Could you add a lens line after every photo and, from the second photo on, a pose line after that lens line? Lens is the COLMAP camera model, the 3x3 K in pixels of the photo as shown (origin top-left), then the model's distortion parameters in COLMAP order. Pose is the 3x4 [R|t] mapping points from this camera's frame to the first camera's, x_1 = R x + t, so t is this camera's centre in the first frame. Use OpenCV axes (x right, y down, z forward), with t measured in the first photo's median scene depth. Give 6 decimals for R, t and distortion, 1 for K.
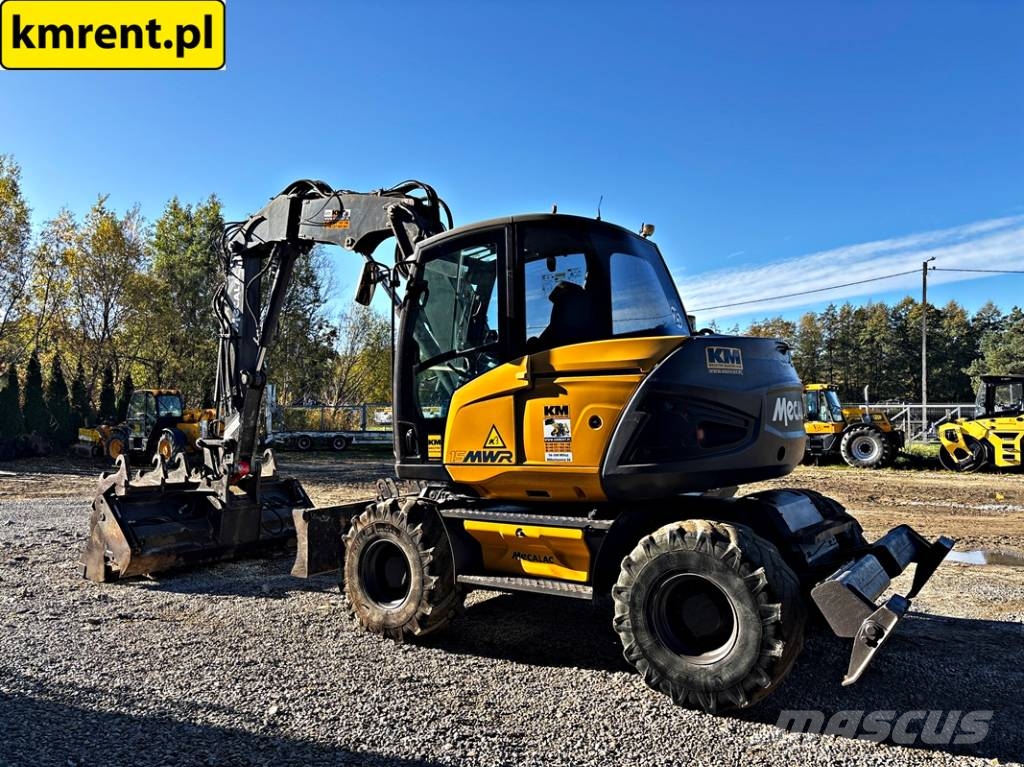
lens RADIAL K [[769.4, 0, 511.1], [0, 769.4, 373.6], [0, 0, 1]] dist [0.045342, -0.047548]
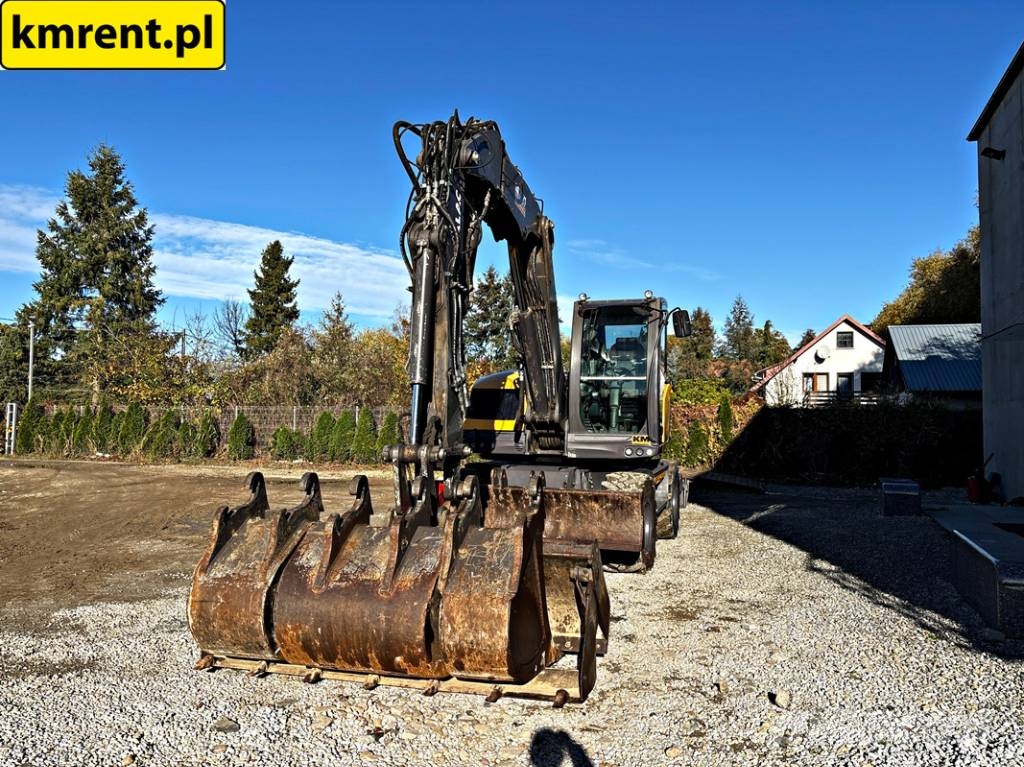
lens RADIAL K [[769.4, 0, 507.2], [0, 769.4, 384.0], [0, 0, 1]] dist [0.045342, -0.047548]
pose [[-0.272481, 0.041183, 0.961279, -1.525440], [-0.052653, 0.996948, -0.057636, 0.102688], [-0.960719, -0.066319, -0.269481, 1.727312]]
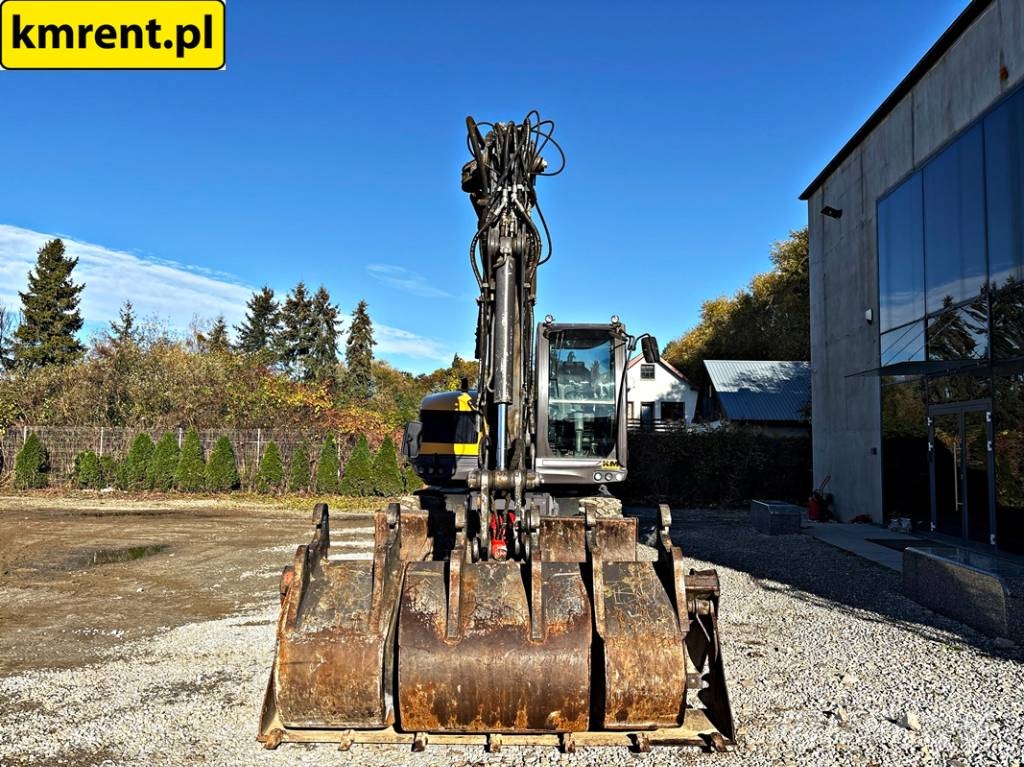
lens RADIAL K [[769.4, 0, 514.7], [0, 769.4, 383.5], [0, 0, 1]] dist [0.045342, -0.047548]
pose [[-0.524631, 0.061098, 0.849135, -1.325973], [-0.053476, 0.993087, -0.104496, 0.120681], [-0.849649, -0.100230, -0.517736, 2.011736]]
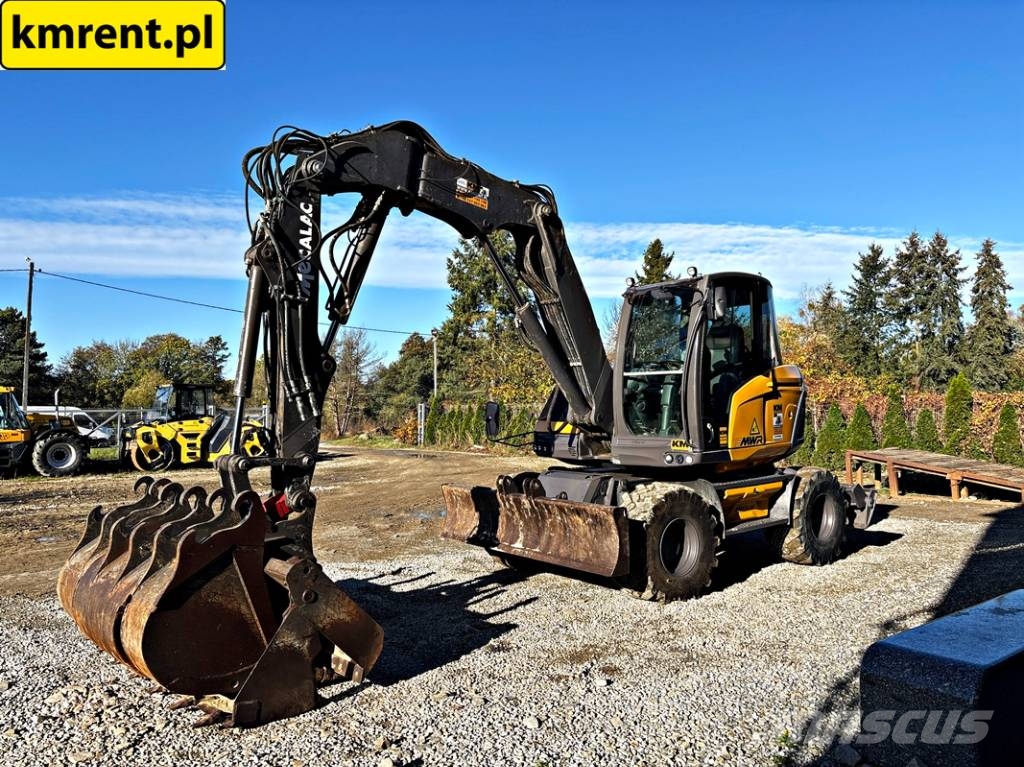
lens RADIAL K [[769.4, 0, 513.7], [0, 769.4, 379.8], [0, 0, 1]] dist [0.045342, -0.047548]
pose [[0.273727, 0.036212, 0.961125, -1.448348], [-0.035589, 0.998988, -0.027503, 0.048223], [-0.961149, -0.026677, 0.274739, 0.977839]]
